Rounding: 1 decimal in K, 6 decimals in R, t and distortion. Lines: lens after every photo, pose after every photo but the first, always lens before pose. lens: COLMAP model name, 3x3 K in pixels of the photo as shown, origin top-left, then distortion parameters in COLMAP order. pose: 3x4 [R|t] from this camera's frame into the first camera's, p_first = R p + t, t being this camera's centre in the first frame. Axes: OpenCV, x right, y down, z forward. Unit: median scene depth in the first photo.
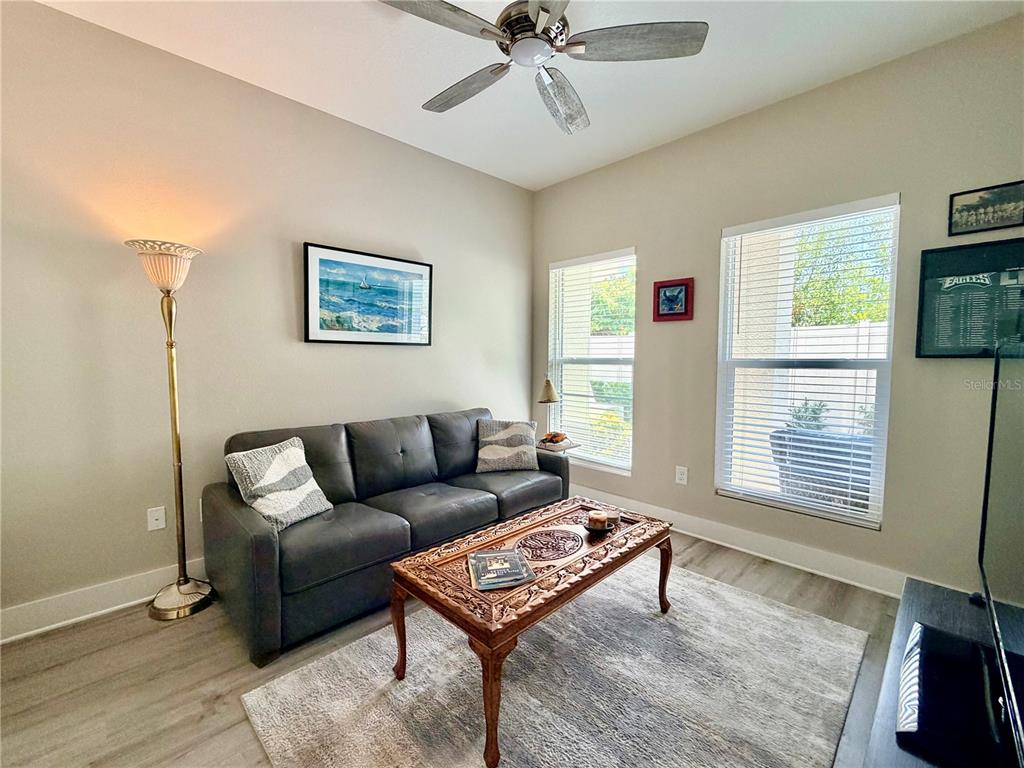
lens RADIAL K [[445.1, 0, 512.0], [0, 445.1, 384.0], [0, 0, 1]] dist [0.002615, 0.000112]
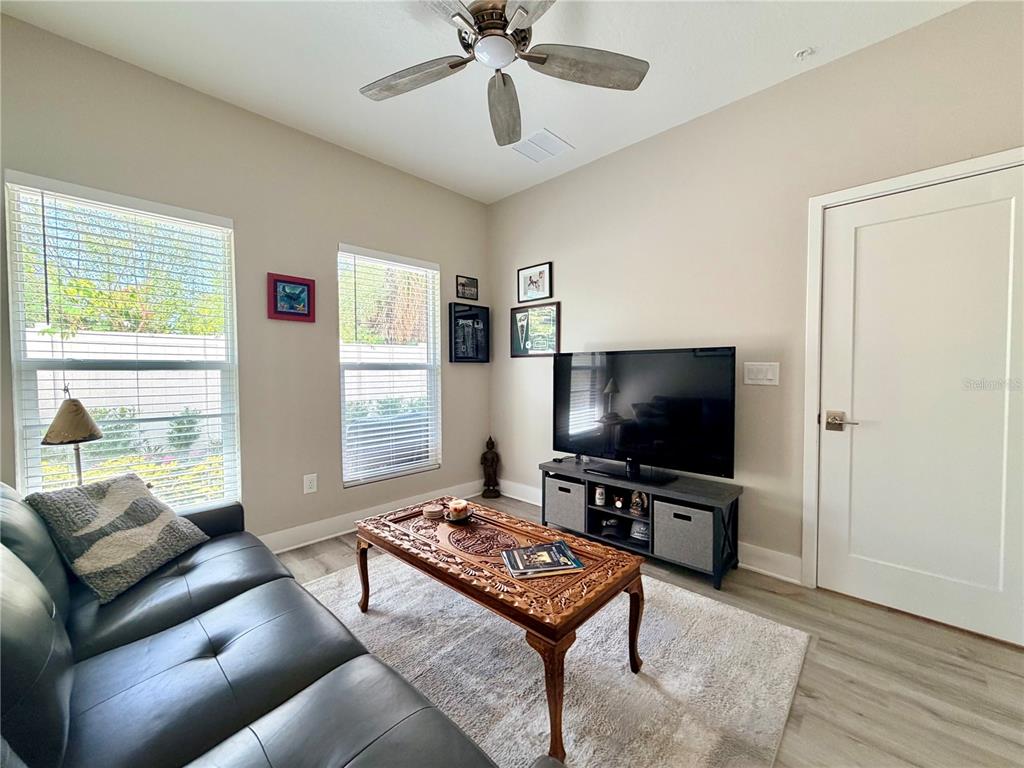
lens RADIAL K [[412.7, 0, 512.0], [0, 412.7, 384.0], [0, 0, 1]] dist [0.006316, -0.000093]
pose [[-0.046245, -0.036899, 0.998248, -0.566460], [0.064540, 0.997119, 0.039847, -0.017104], [-0.996843, 0.066270, -0.043731, 0.644075]]
